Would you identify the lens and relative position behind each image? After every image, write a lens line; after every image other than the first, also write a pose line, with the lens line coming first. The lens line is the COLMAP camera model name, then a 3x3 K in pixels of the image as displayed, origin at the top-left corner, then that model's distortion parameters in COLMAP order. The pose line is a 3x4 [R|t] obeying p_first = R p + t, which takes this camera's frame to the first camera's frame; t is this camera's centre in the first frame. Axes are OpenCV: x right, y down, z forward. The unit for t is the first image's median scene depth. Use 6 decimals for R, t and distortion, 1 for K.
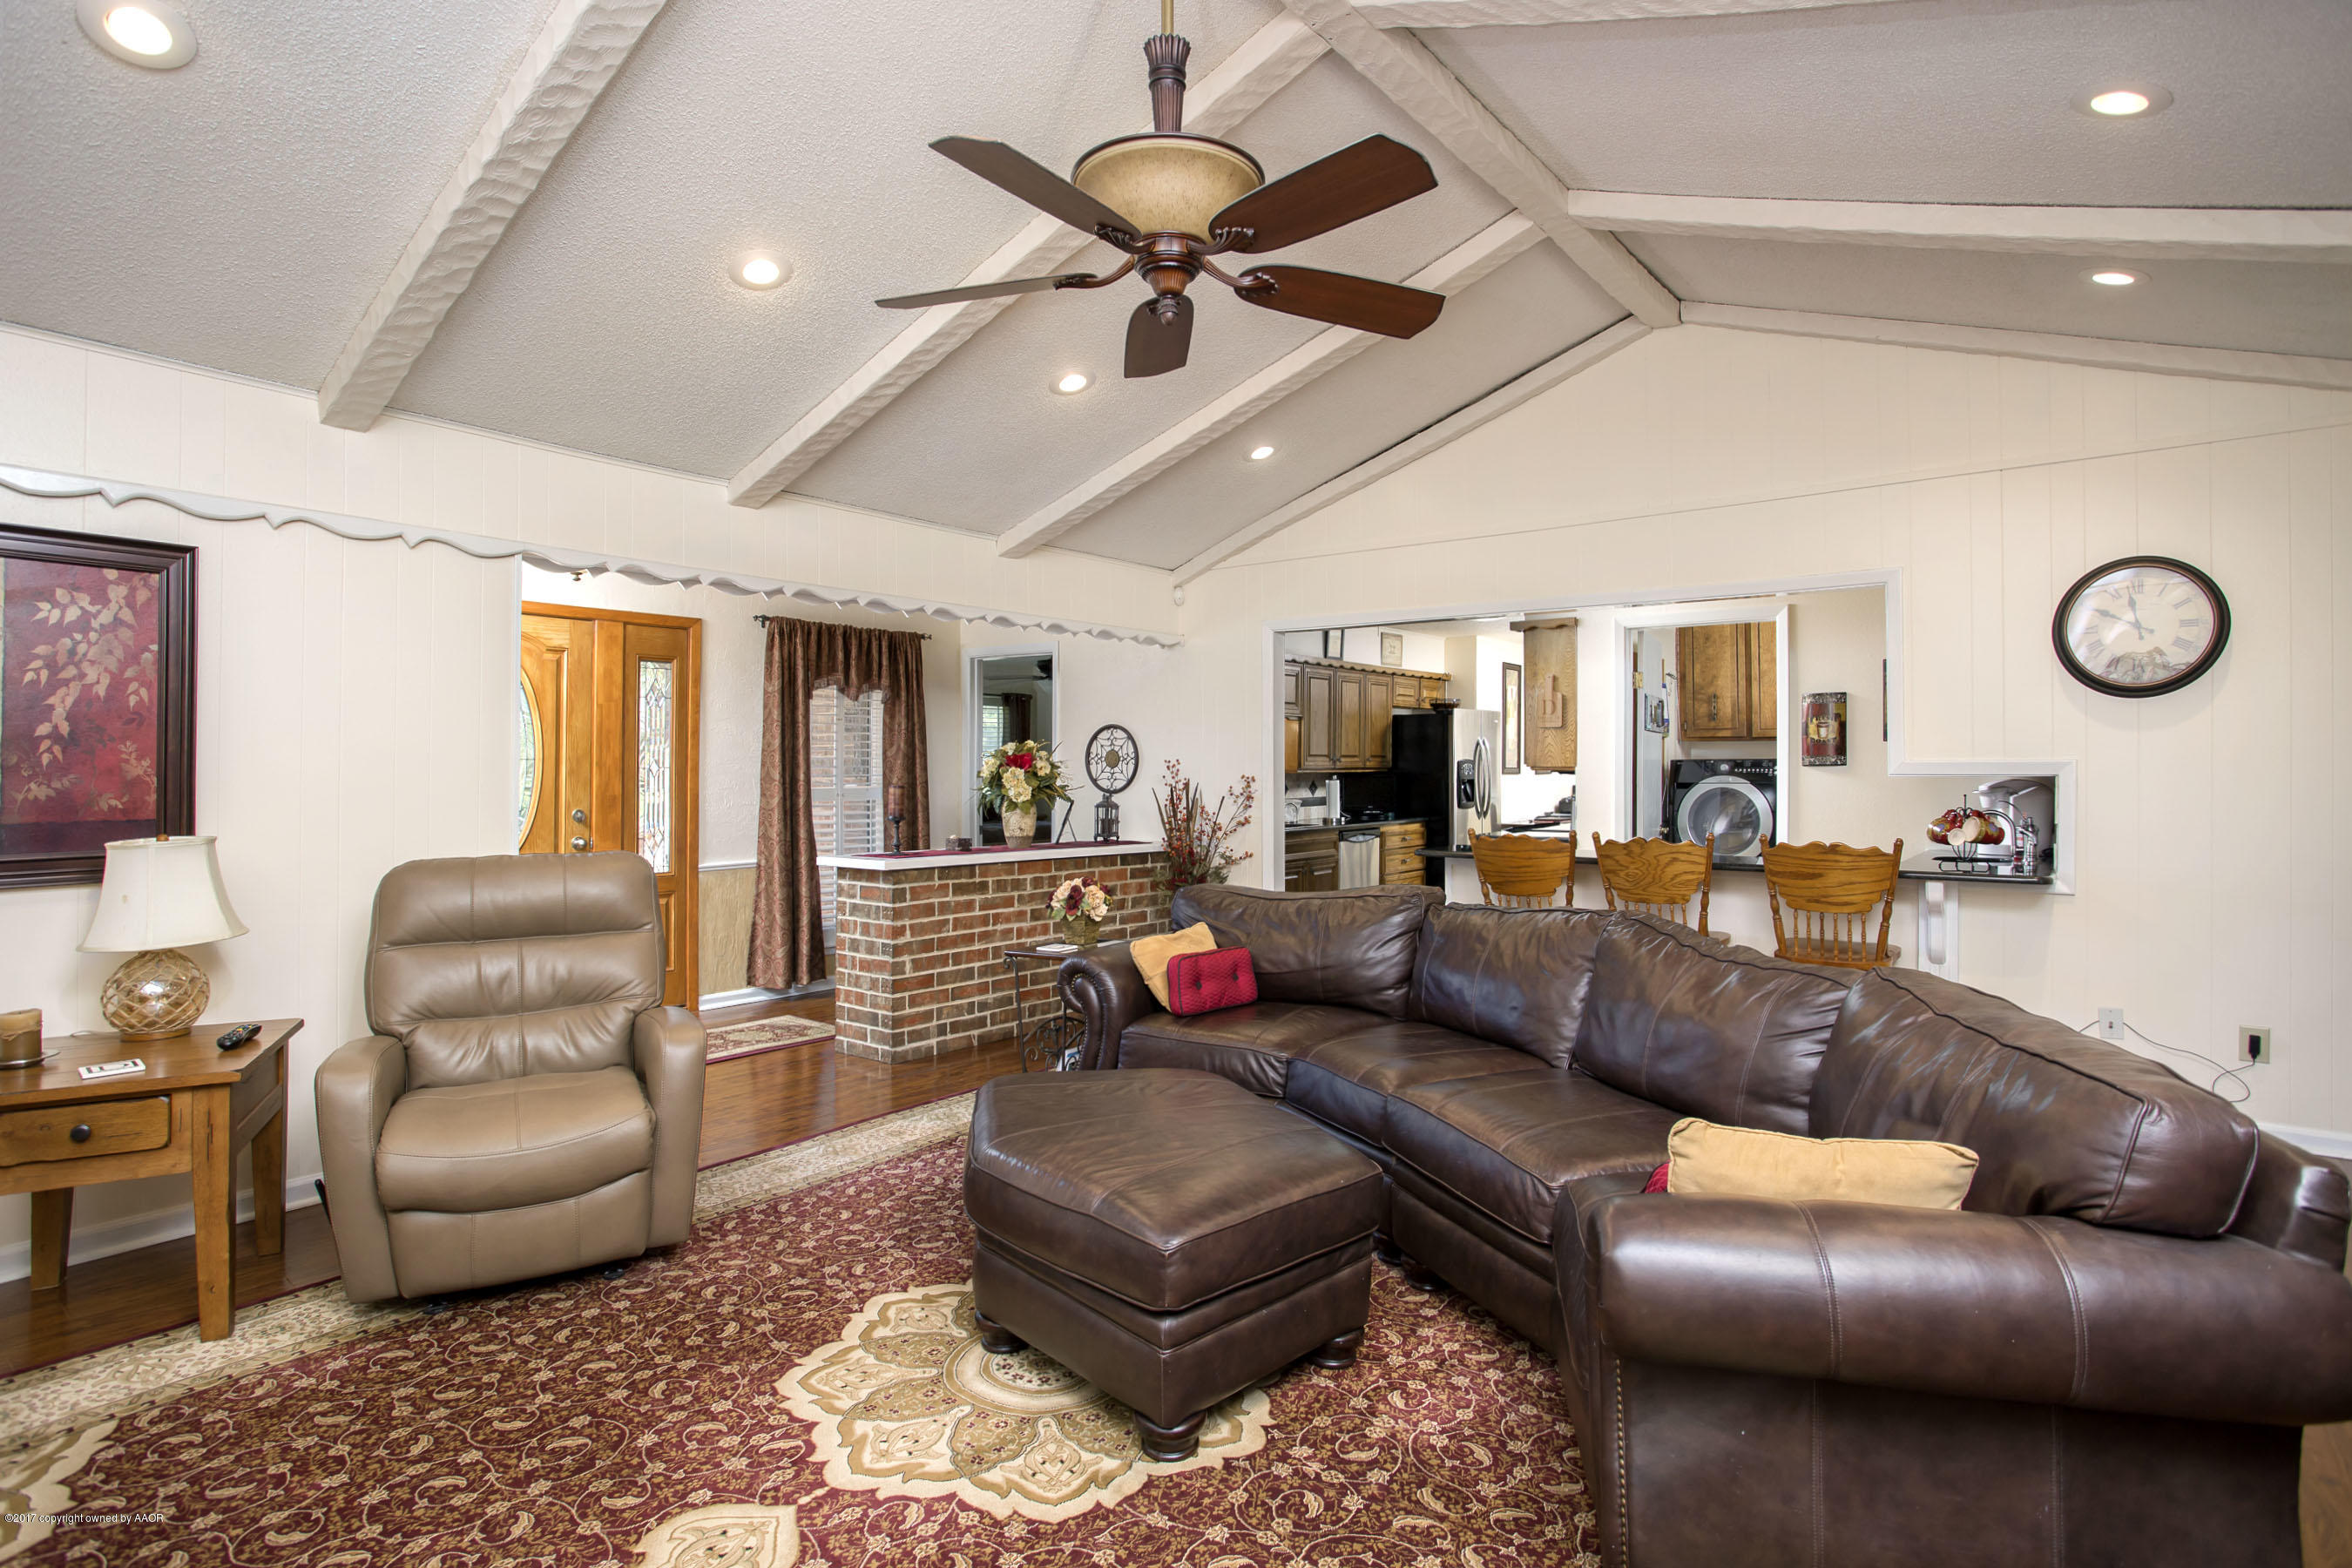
lens RADIAL K [[1277.1, 0, 1176.0], [0, 1277.1, 784.0], [0, 0, 1]] dist [-0.000325, -0.000118]
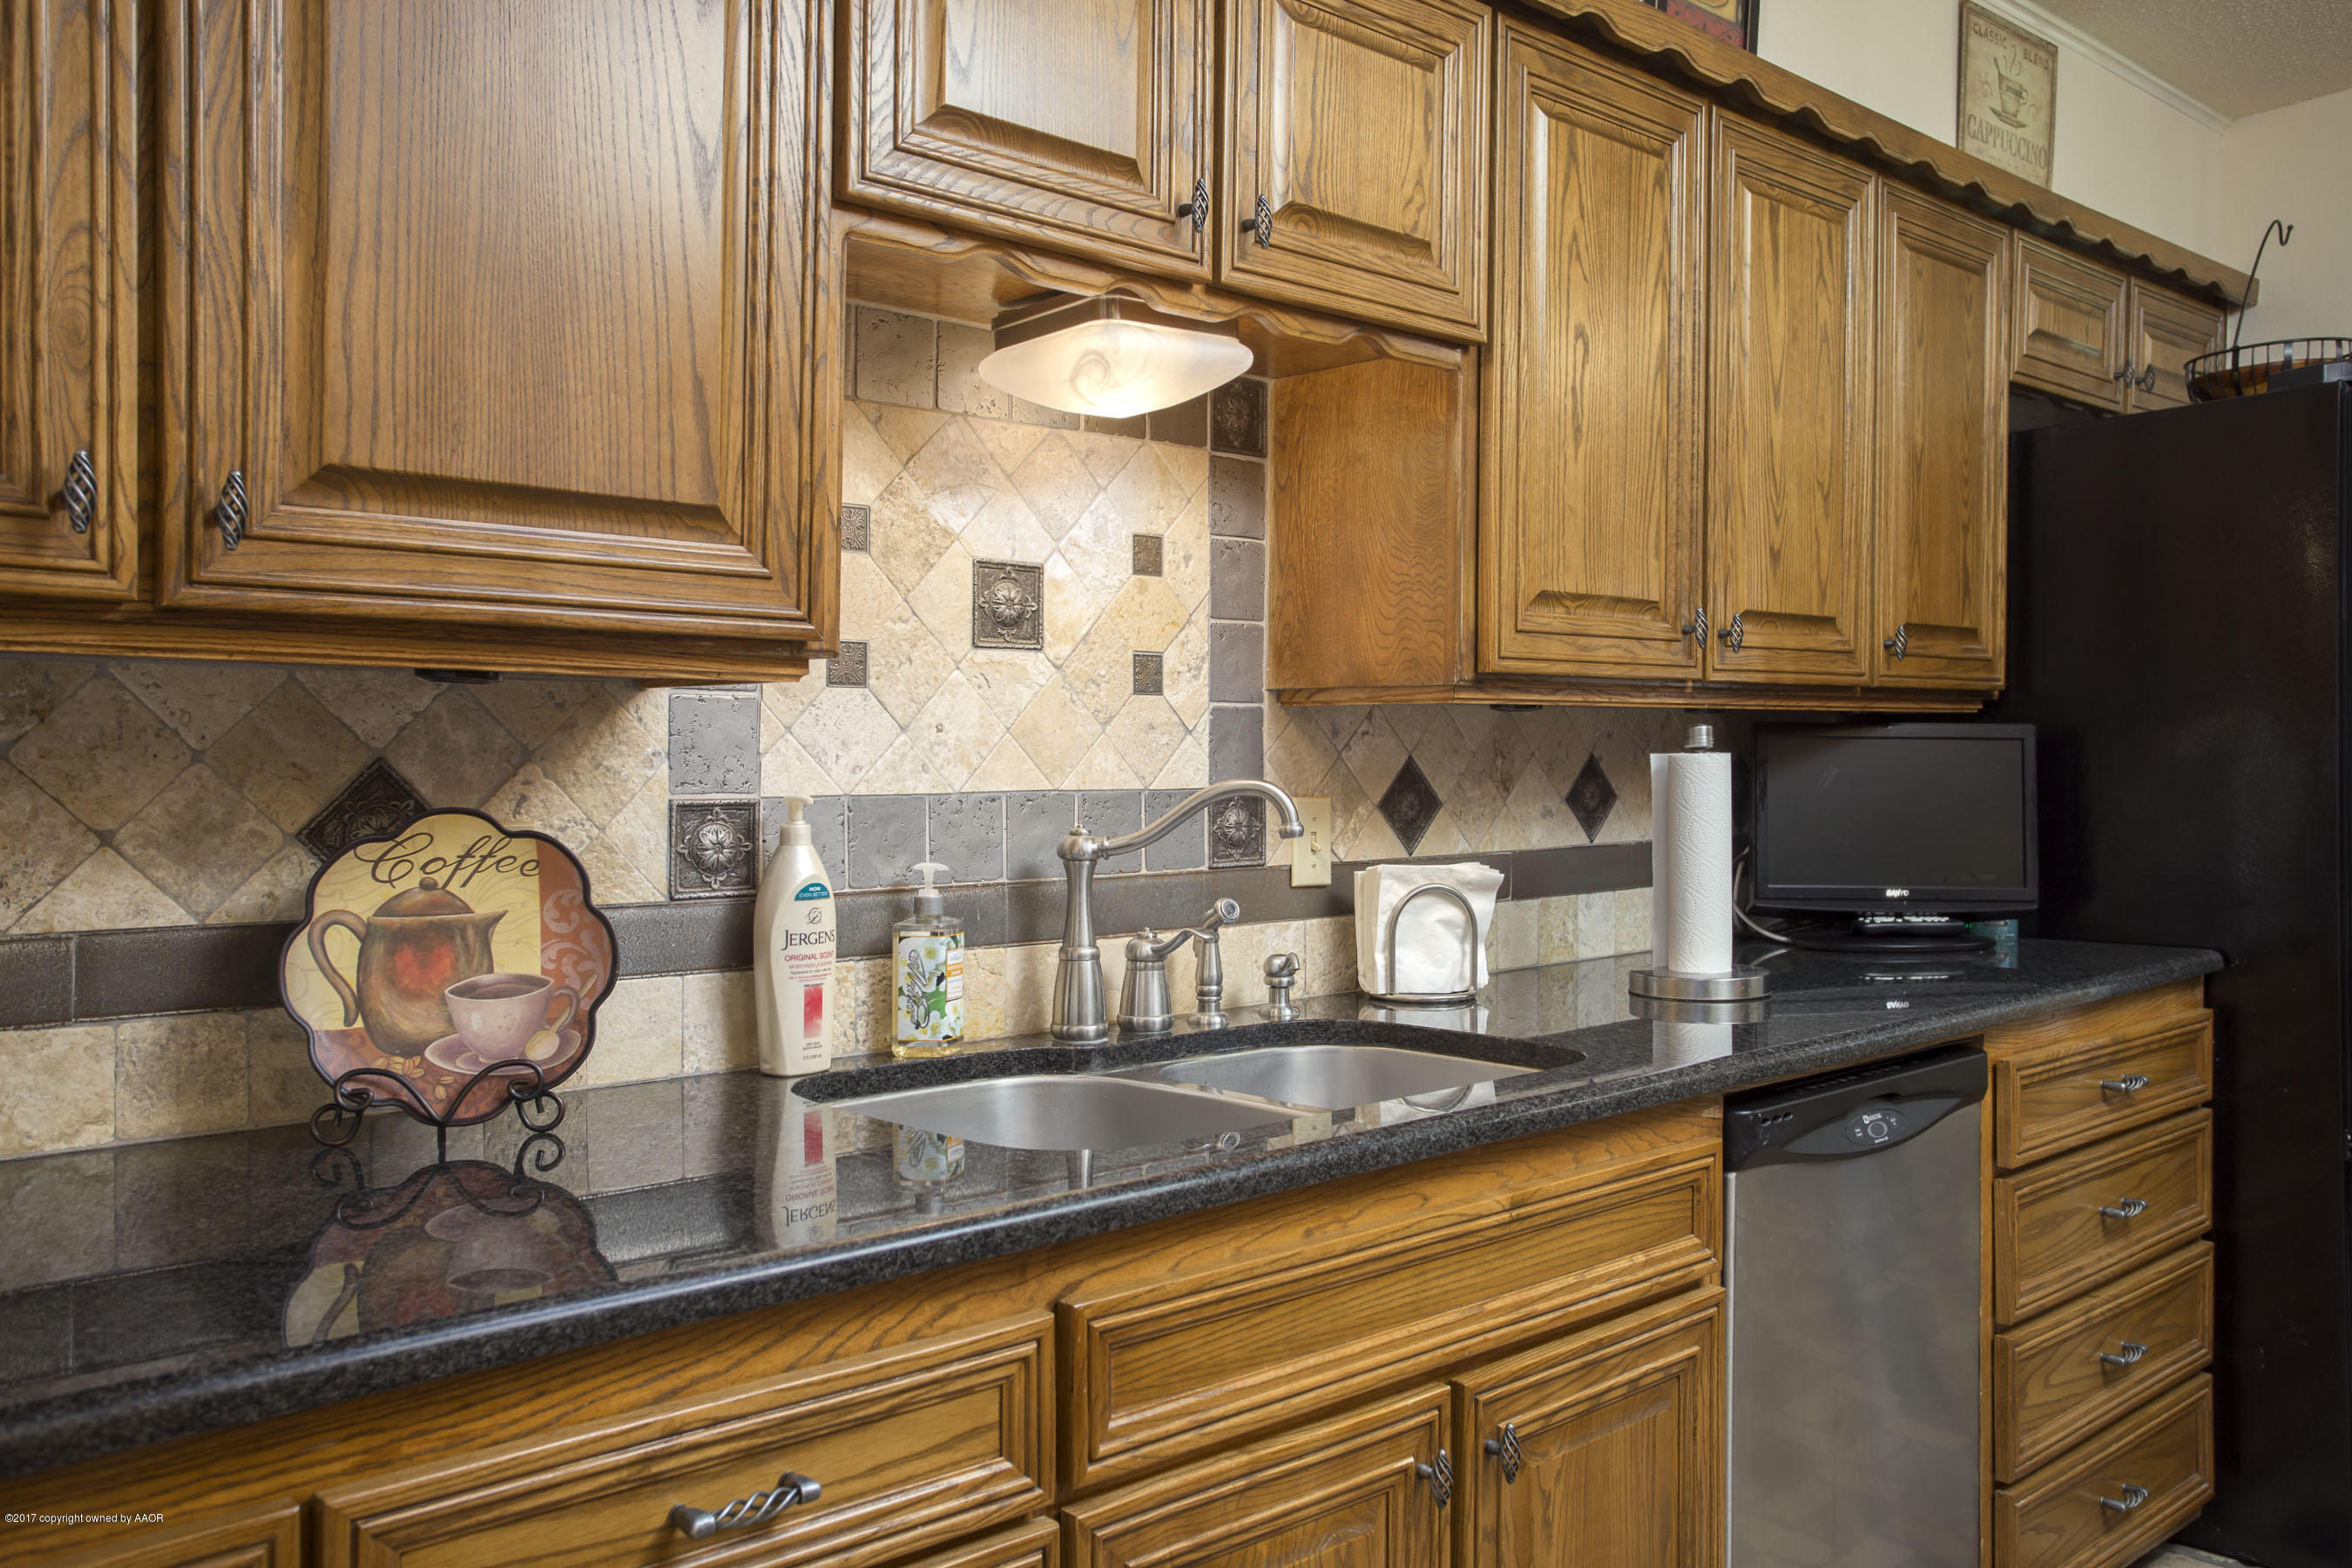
lens RADIAL K [[1885.1, 0, 1136.0], [0, 1885.1, 783.7], [0, 0, 1]] dist [0.002715, 0.012952]
pose [[0.983489, 0.012931, -0.180503, 0.094179], [-0.012406, 0.999915, 0.004036, 0.000739], [0.180540, -0.001730, 0.983566, 0.725255]]
